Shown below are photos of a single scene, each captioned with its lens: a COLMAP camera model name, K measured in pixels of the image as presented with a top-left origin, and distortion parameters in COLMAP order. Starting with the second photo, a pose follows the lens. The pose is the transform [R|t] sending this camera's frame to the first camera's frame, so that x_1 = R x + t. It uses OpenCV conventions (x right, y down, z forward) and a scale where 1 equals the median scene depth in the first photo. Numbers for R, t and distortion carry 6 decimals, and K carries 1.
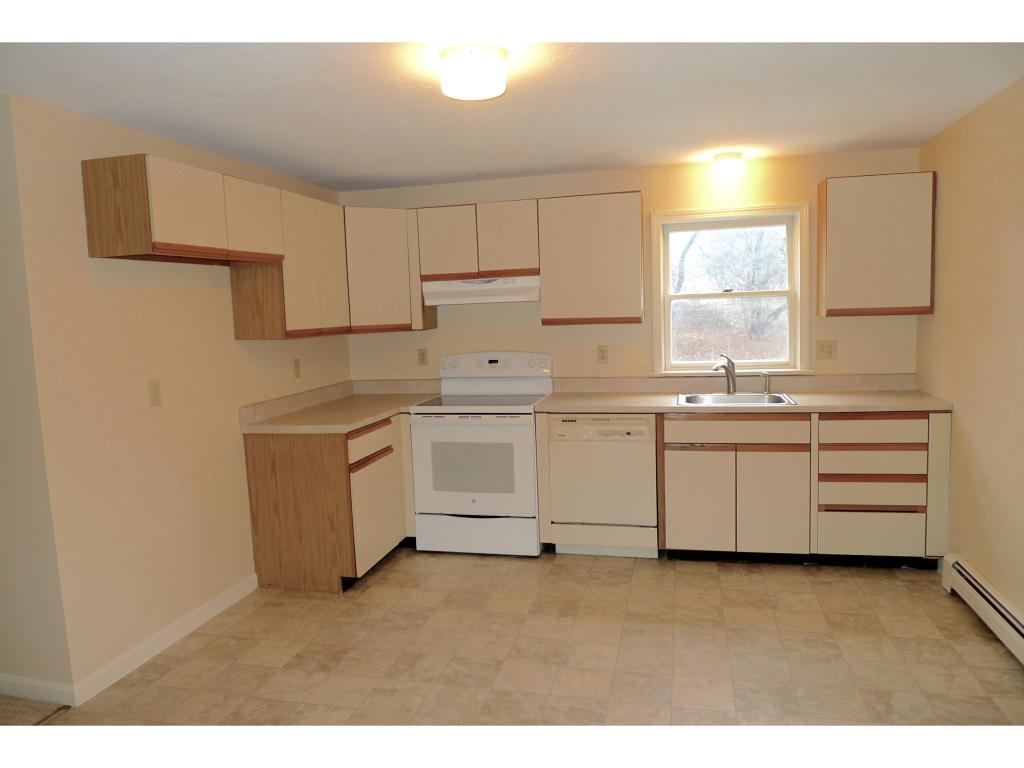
lens RADIAL K [[709.8, 0, 509.3], [0, 709.8, 380.8], [0, 0, 1]] dist [-0.024727, -0.011144]
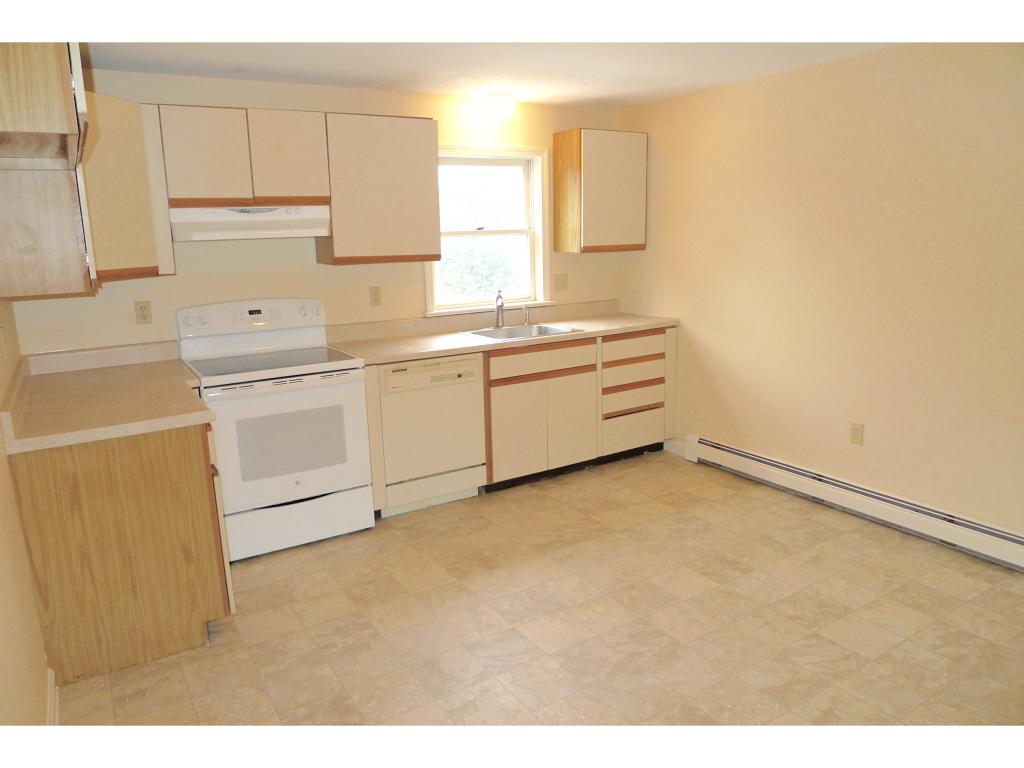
lens RADIAL K [[709.8, 0, 512.8], [0, 709.8, 384.8], [0, 0, 1]] dist [-0.024727, -0.011144]
pose [[0.694640, -0.134340, 0.706702, -0.465370], [0.071485, 0.990436, 0.118012, -0.022496], [-0.715797, -0.031457, 0.697600, 0.269101]]
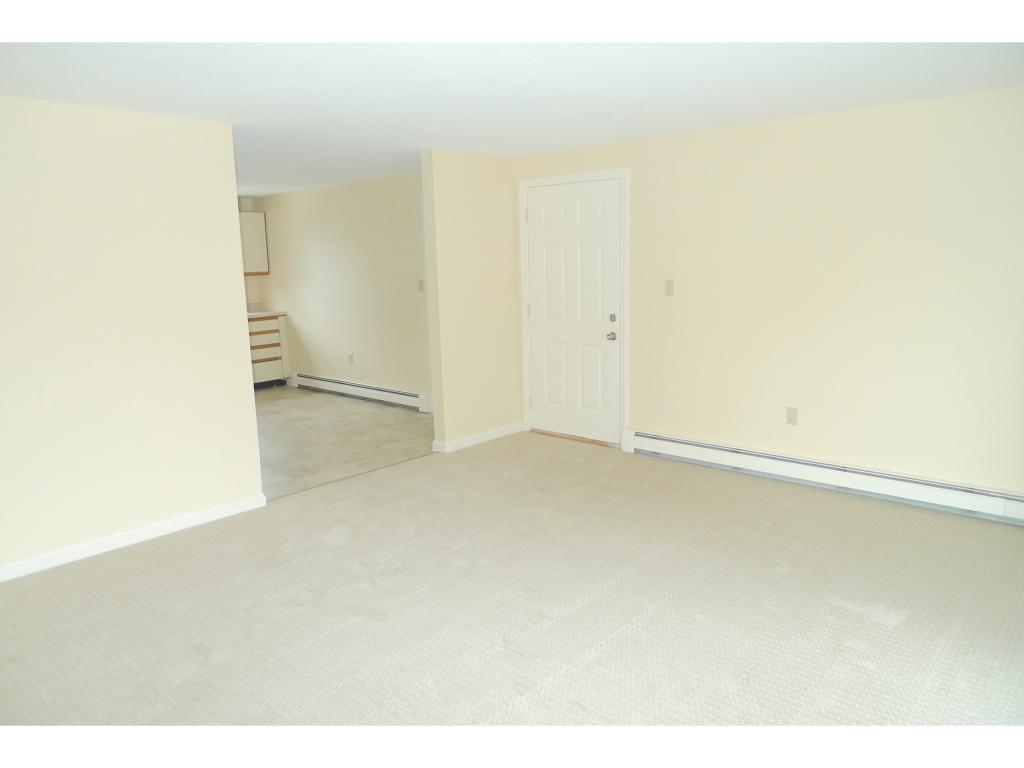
lens RADIAL K [[709.8, 0, 511.8], [0, 709.8, 385.2], [0, 0, 1]] dist [-0.024727, -0.011144]
pose [[0.475675, -0.133592, 0.869418, -1.026363], [0.090719, 0.990580, 0.102575, 0.092341], [-0.874931, 0.030080, 0.483313, -0.760467]]
